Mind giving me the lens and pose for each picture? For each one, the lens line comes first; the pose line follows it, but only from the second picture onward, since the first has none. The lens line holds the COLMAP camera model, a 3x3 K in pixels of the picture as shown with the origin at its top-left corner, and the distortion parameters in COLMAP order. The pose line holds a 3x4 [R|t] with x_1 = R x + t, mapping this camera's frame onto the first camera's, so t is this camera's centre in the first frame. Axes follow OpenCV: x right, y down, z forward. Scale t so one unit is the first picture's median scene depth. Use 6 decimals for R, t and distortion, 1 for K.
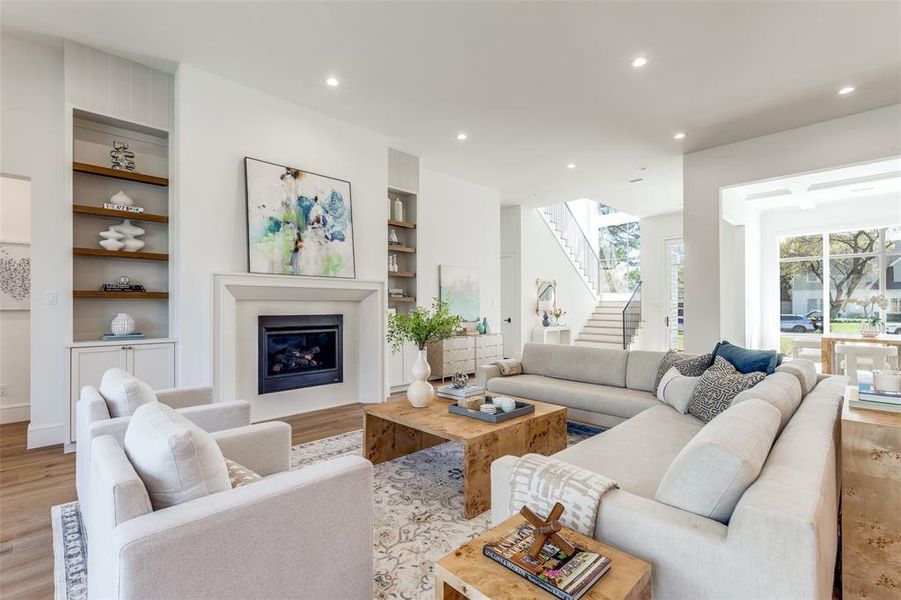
lens RADIAL K [[433.4, 0, 450.1], [0, 433.4, 302.6], [0, 0, 1]] dist [0.003188, 0.000720]
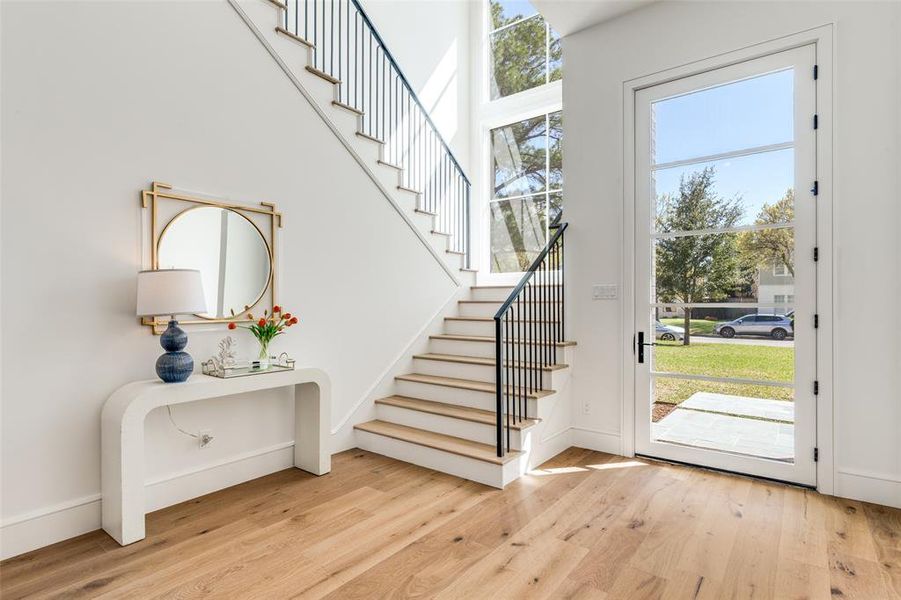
lens RADIAL K [[490.3, 0, 454.9], [0, 490.3, 303.2], [0, 0, 1]] dist [-0.002692, -0.000770]
pose [[0.989115, -0.001047, 0.147138, 0.792875], [0.000355, 0.999989, 0.004731, 0.026438], [-0.147141, -0.004628, 0.989105, 1.686114]]
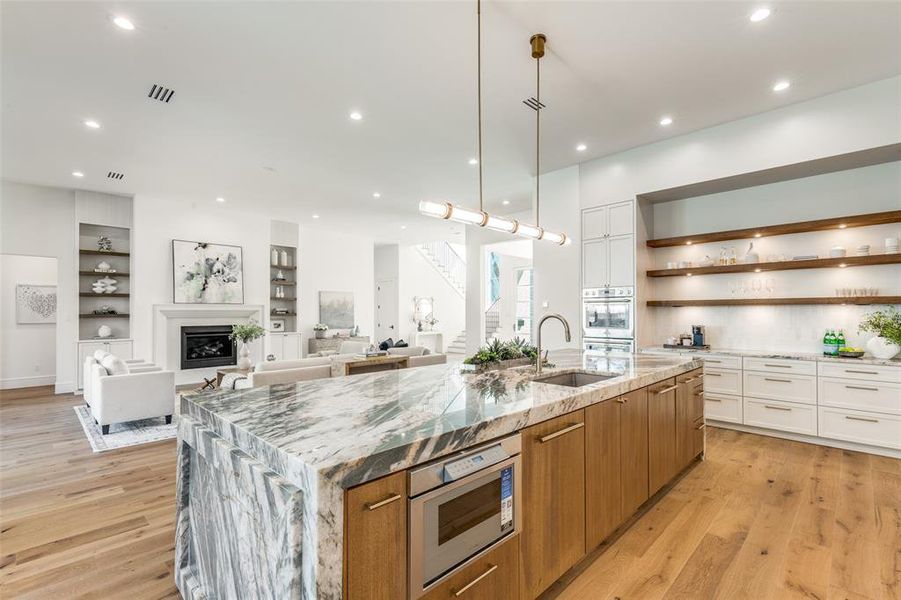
lens RADIAL K [[414.0, 0, 438.4], [0, 414.0, 305.8], [0, 0, 1]] dist [0.001557, -0.002599]
pose [[0.999729, -0.003483, 0.023016, 0.591073], [0.003686, 0.999955, -0.008761, -0.035231], [-0.022984, 0.008843, 0.999697, -0.751225]]
